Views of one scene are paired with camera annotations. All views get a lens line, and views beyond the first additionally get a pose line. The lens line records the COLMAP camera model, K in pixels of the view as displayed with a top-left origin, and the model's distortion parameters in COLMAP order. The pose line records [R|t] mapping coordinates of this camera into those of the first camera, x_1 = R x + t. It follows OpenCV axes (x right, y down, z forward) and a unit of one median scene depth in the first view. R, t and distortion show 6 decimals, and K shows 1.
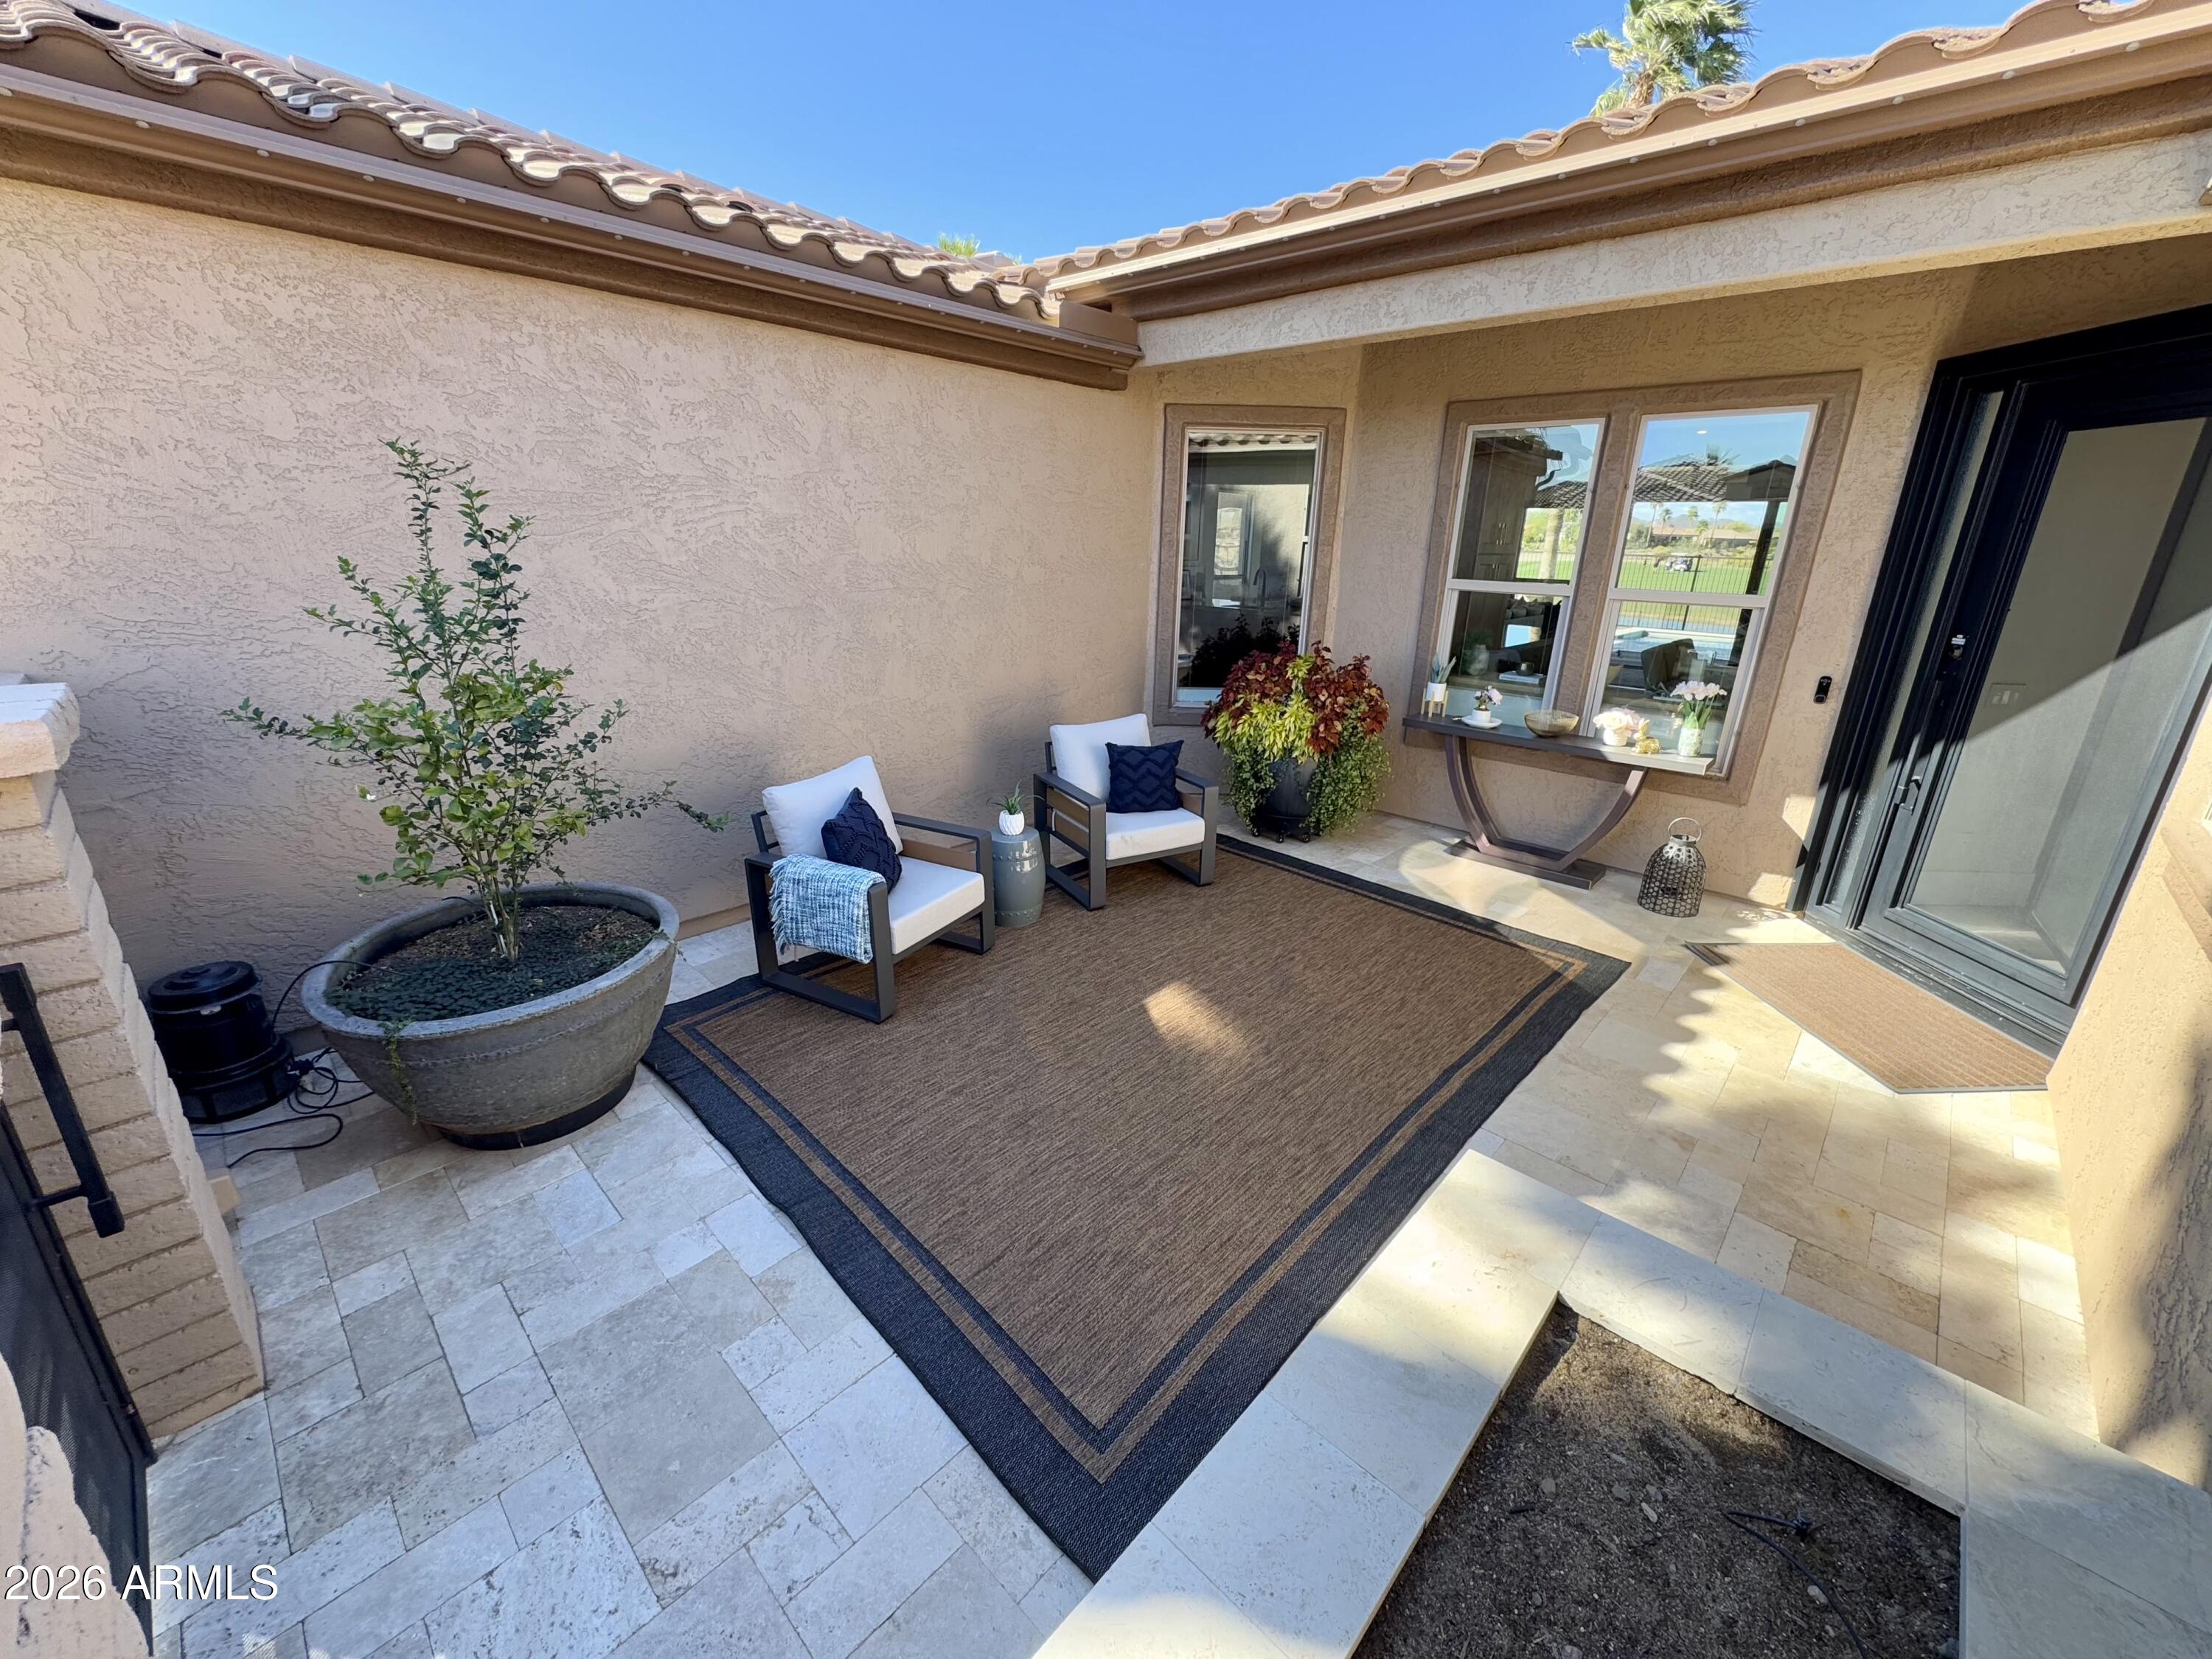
lens RADIAL K [[885.3, 0, 1105.1], [0, 885.3, 825.0], [0, 0, 1]] dist [0.000397, 0.000166]
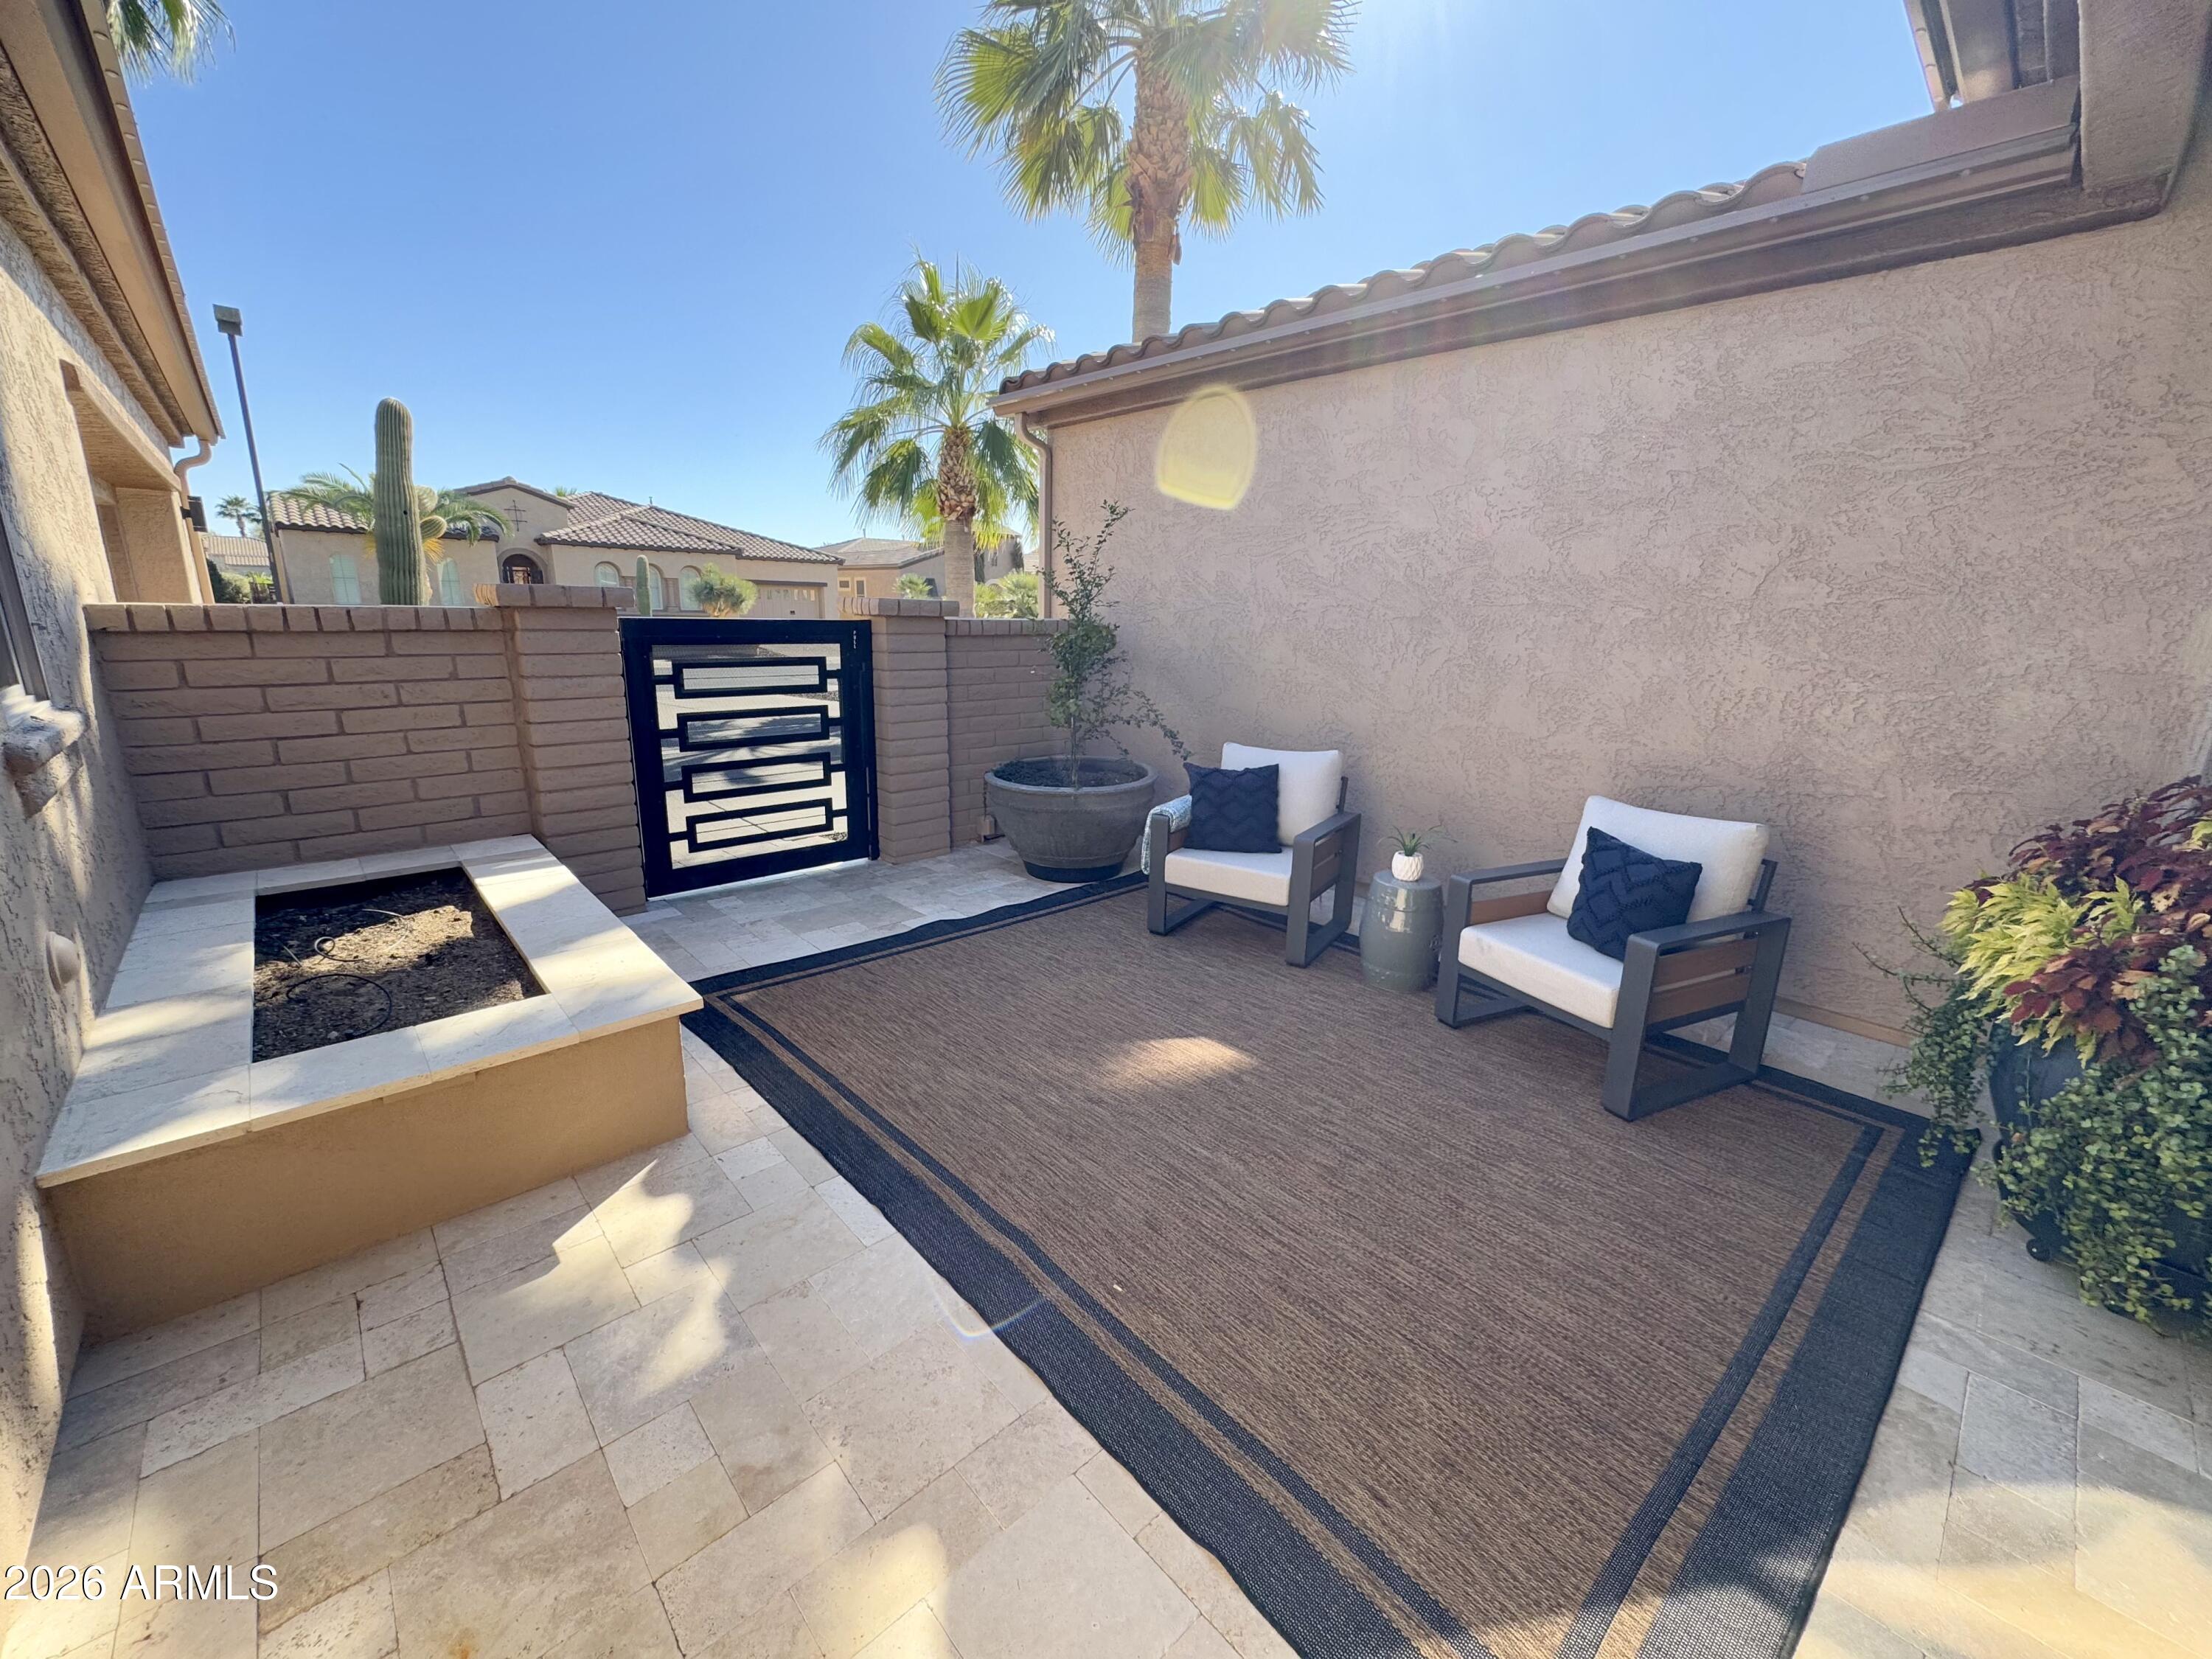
lens RADIAL K [[885.3, 0, 1111.7], [0, 885.3, 829.1], [0, 0, 1]] dist [0.000397, 0.000166]
pose [[-0.064784, 0.220918, -0.973138, 0.773003], [-0.338556, 0.912482, 0.229687, -0.141915], [0.938713, 0.344342, 0.015679, 0.760804]]
